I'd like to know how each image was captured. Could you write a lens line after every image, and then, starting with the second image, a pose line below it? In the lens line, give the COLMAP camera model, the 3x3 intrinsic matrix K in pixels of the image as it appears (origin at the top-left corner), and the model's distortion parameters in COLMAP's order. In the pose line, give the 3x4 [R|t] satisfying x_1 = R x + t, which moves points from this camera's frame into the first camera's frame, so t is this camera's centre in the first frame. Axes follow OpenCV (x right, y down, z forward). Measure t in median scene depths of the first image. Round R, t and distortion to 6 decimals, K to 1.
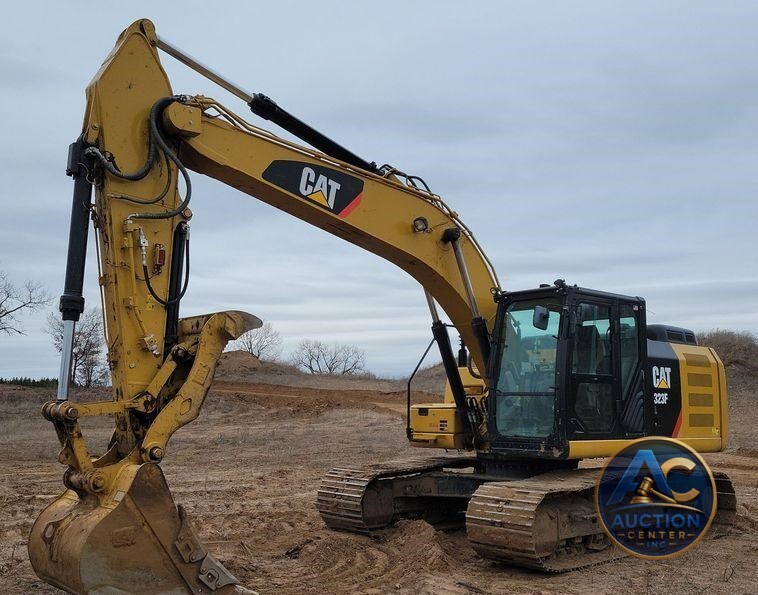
lens RADIAL K [[837.5, 0, 379.0], [0, 837.5, 297.5], [0, 0, 1]] dist [0.062120, 0.014007]
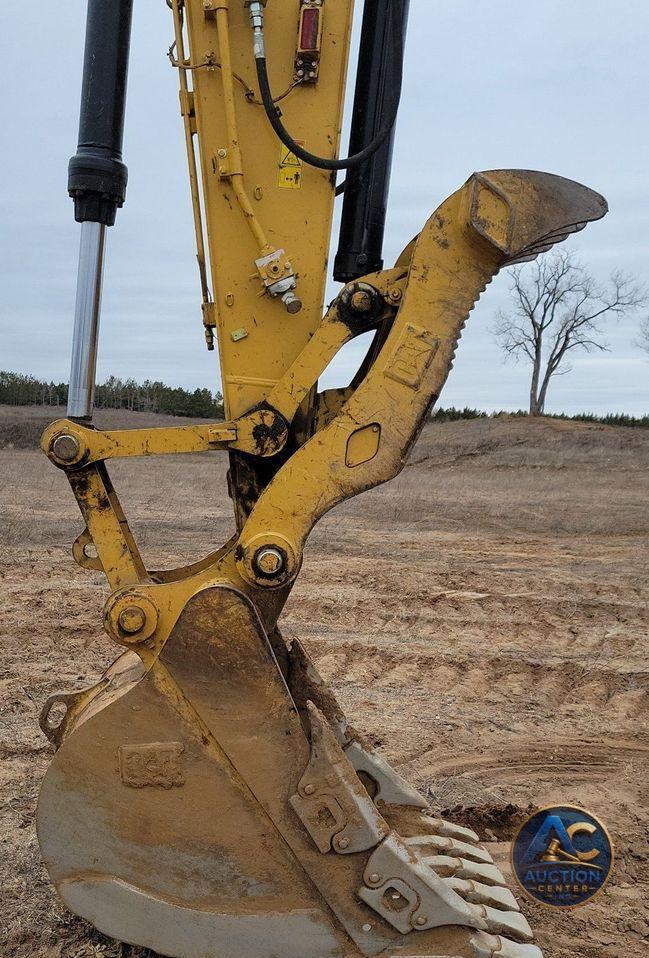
lens RADIAL K [[1208.1, 0, 322.7], [0, 1208.1, 552.7], [0, 0, 1]] dist [0.054130, 0.023038]
pose [[0.788181, 0.082822, -0.609845, 0.083385], [0.043834, 0.980833, 0.189857, 0.071809], [0.613880, -0.176373, 0.769444, 0.550364]]
